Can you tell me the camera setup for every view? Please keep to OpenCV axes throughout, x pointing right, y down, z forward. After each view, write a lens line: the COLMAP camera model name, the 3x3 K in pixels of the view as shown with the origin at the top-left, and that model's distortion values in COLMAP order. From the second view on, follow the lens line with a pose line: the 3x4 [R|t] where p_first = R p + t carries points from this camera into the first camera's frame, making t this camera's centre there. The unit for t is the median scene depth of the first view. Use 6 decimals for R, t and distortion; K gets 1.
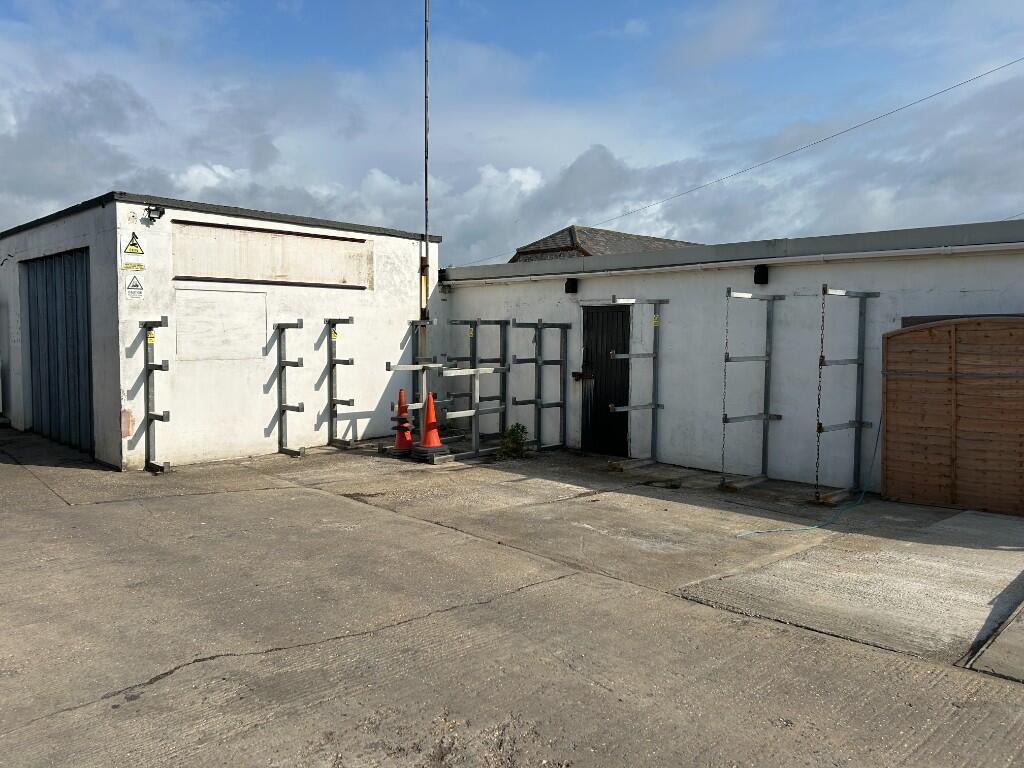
lens RADIAL K [[771.7, 0, 506.6], [0, 771.7, 375.6], [0, 0, 1]] dist [0.054152, -0.054576]
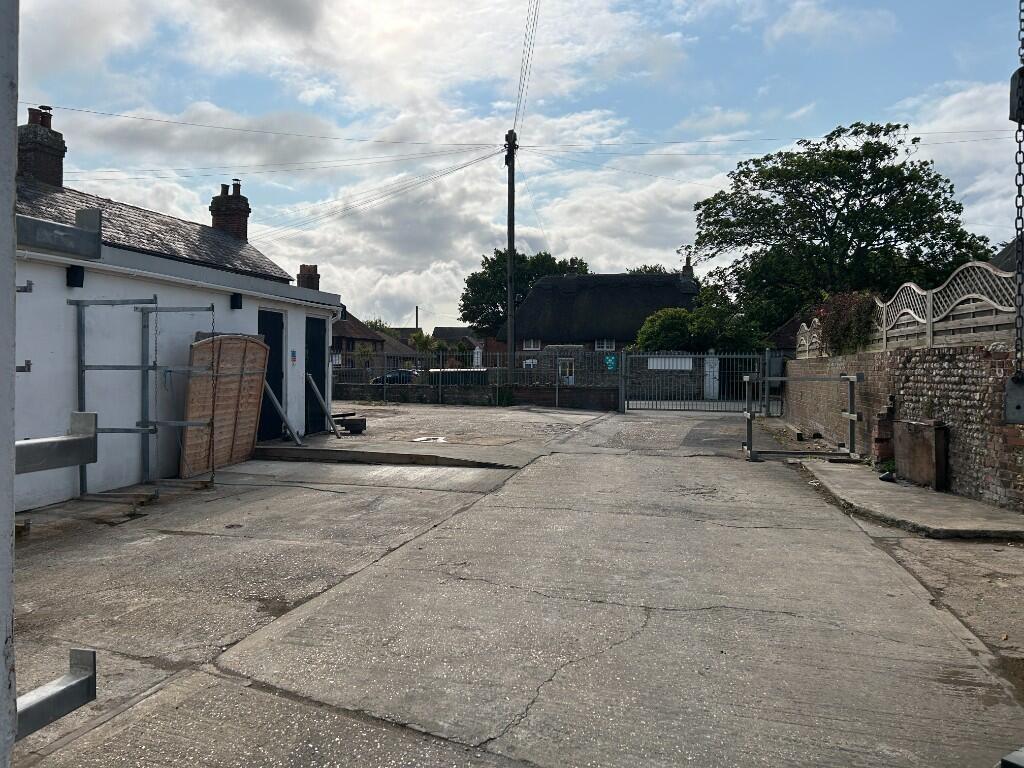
lens RADIAL K [[771.7, 0, 508.9], [0, 771.7, 385.2], [0, 0, 1]] dist [0.054152, -0.054576]
pose [[-0.537412, -0.030509, 0.842767, -0.861158], [0.037707, 0.997477, 0.060155, -0.045522], [-0.842476, 0.064107, -0.534906, 1.267627]]
